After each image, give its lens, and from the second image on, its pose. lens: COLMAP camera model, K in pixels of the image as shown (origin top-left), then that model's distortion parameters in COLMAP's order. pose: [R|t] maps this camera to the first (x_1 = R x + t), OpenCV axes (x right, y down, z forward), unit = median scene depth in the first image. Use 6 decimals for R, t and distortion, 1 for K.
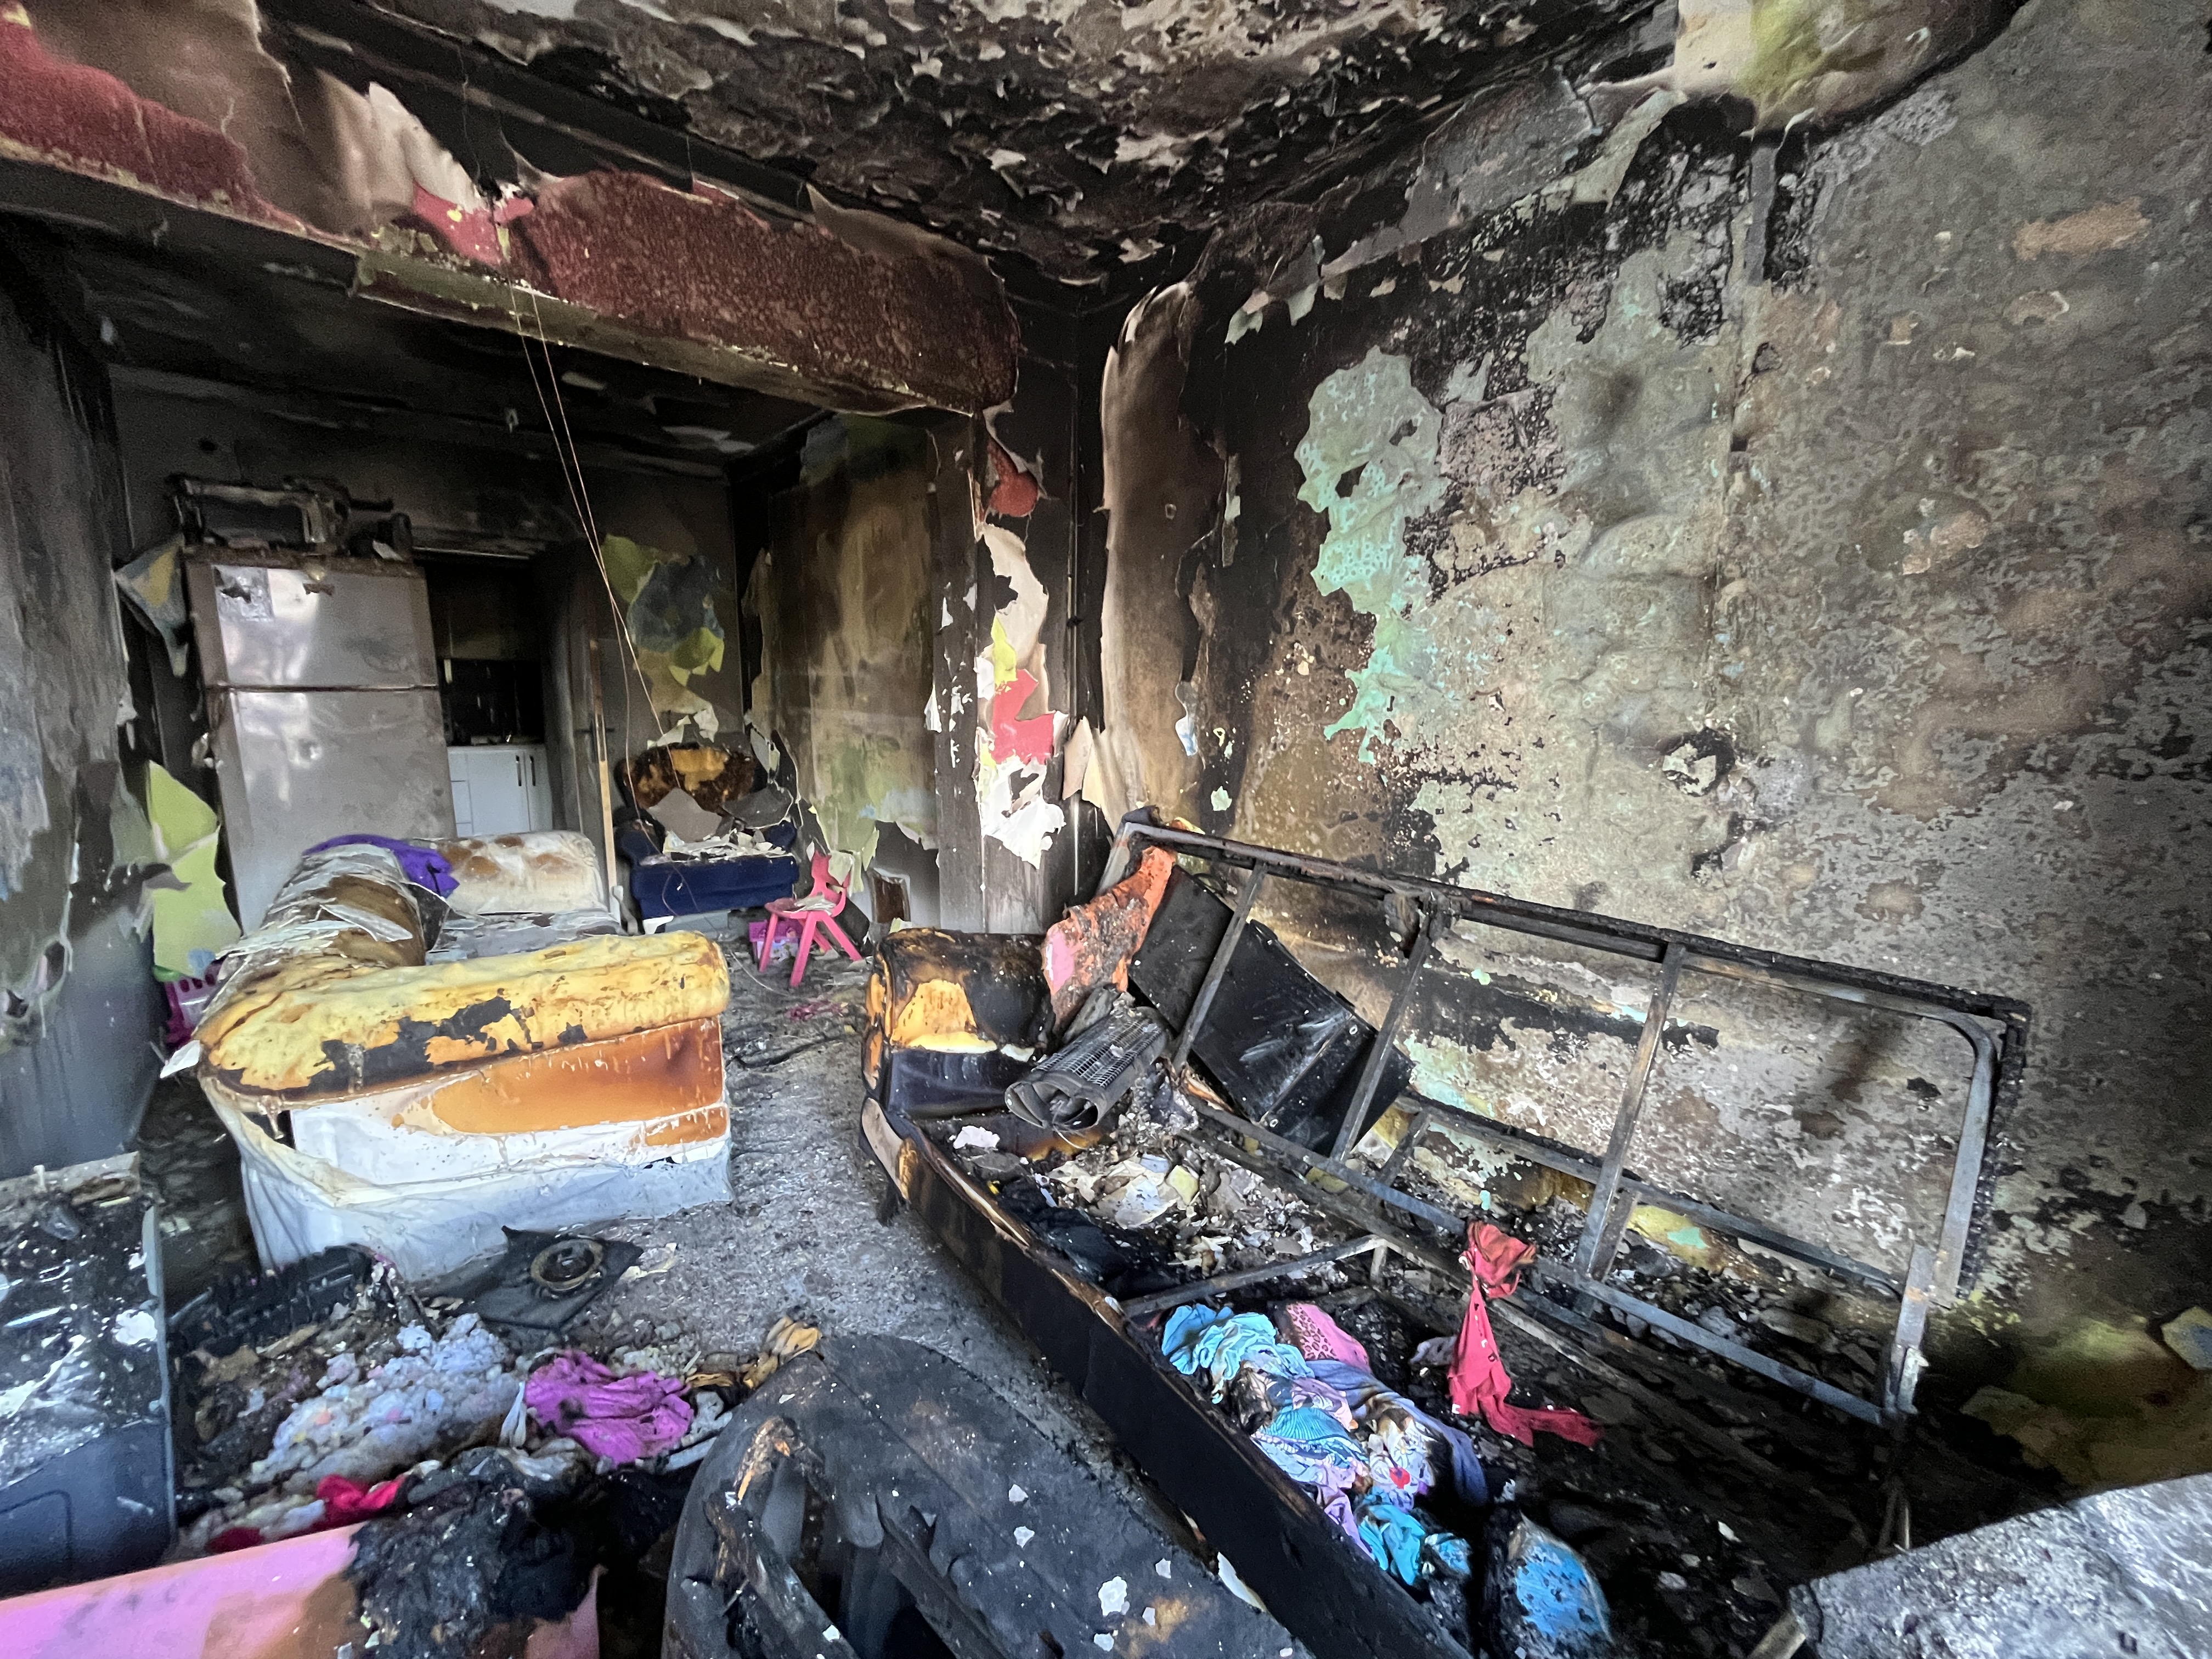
lens RADIAL K [[892.7, 0, 1106.0], [0, 892.7, 829.5], [0, 0, 1]] dist [-0.003163, -0.000071]
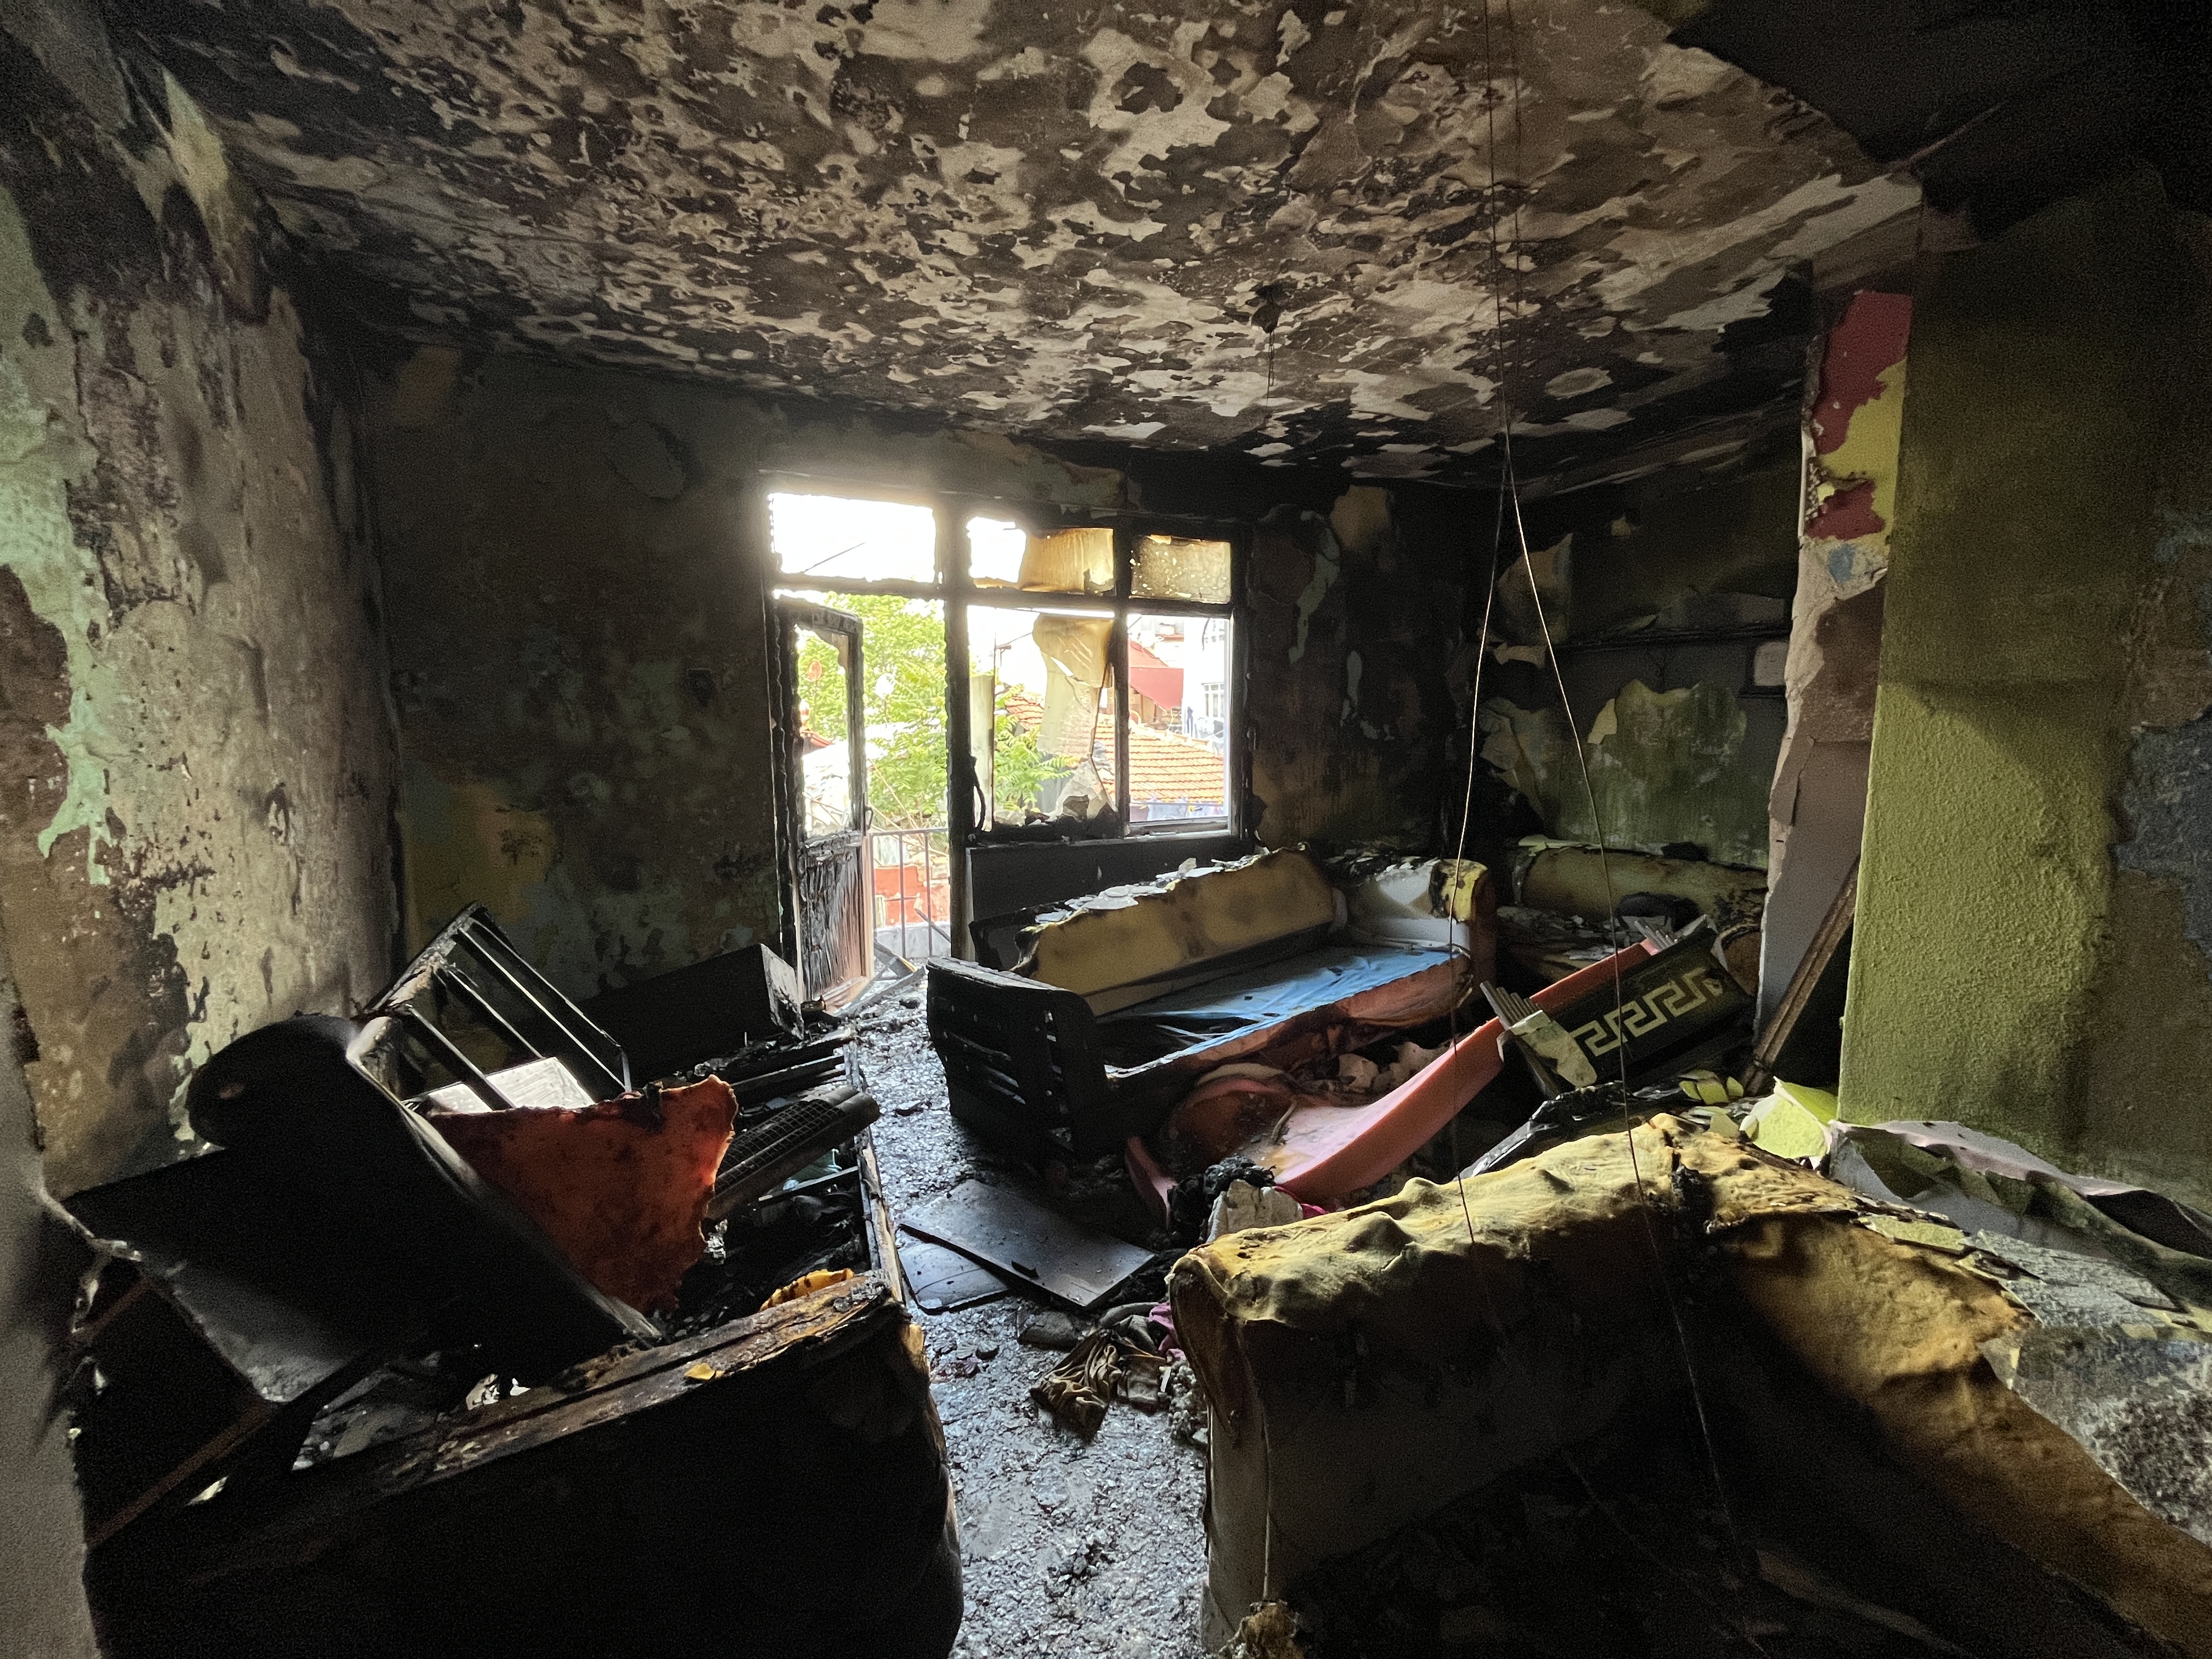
lens RADIAL K [[892.7, 0, 1106.0], [0, 892.7, 829.5], [0, 0, 1]] dist [-0.003163, -0.000071]
pose [[-0.962468, -0.023518, 0.270373, -0.545857], [0.047691, 0.966079, 0.253803, -0.249773], [-0.267170, 0.257172, -0.928699, 1.502446]]
